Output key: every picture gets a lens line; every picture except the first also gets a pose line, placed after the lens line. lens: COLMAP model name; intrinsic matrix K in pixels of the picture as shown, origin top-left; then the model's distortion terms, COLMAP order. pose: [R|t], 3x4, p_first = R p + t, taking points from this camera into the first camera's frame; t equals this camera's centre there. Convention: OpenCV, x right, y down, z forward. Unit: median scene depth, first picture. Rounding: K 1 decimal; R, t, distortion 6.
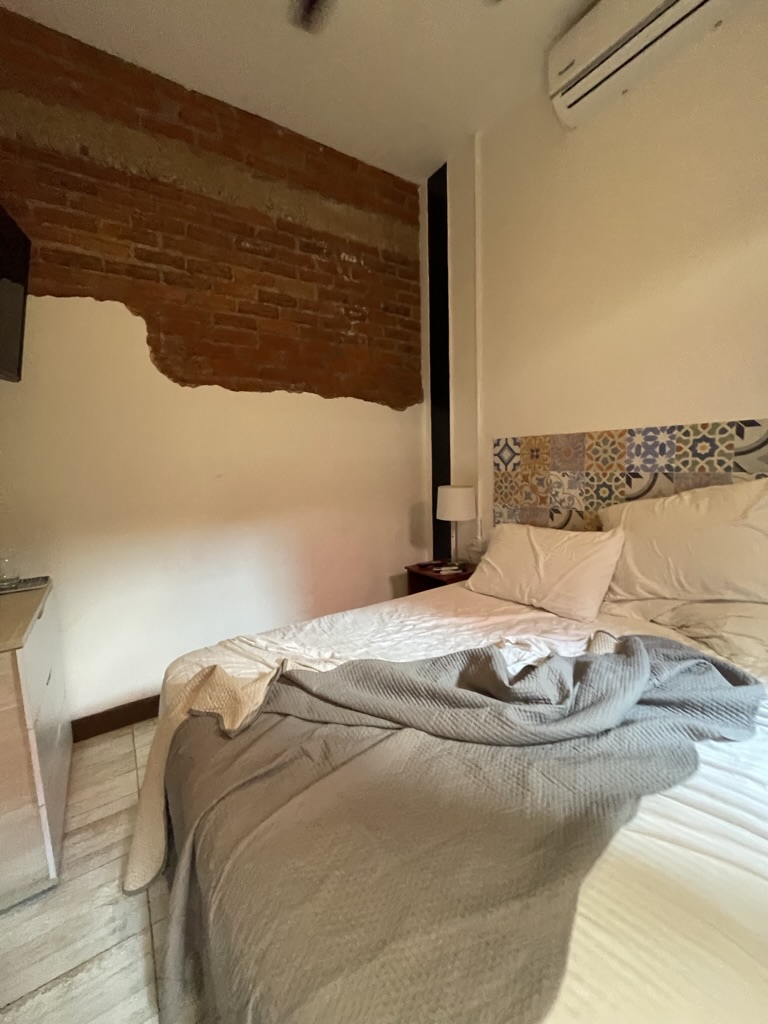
lens RADIAL K [[413.2, 0, 384.0], [0, 413.2, 512.0], [0, 0, 1]] dist [-0.001500, -0.000224]
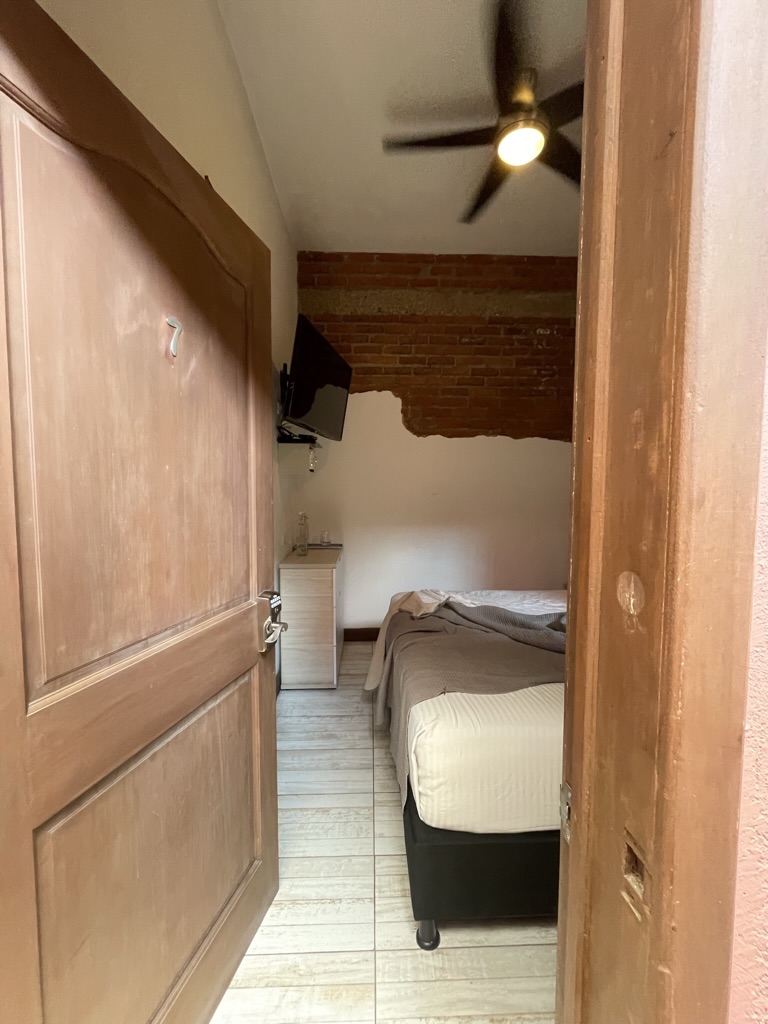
lens RADIAL K [[413.2, 0, 384.0], [0, 413.2, 512.0], [0, 0, 1]] dist [-0.001500, -0.000224]
pose [[0.849626, 0.065760, -0.523270, 0.250981], [-0.091380, 0.995544, -0.023261, 0.033615], [0.519409, 0.067580, 0.851849, -0.403526]]
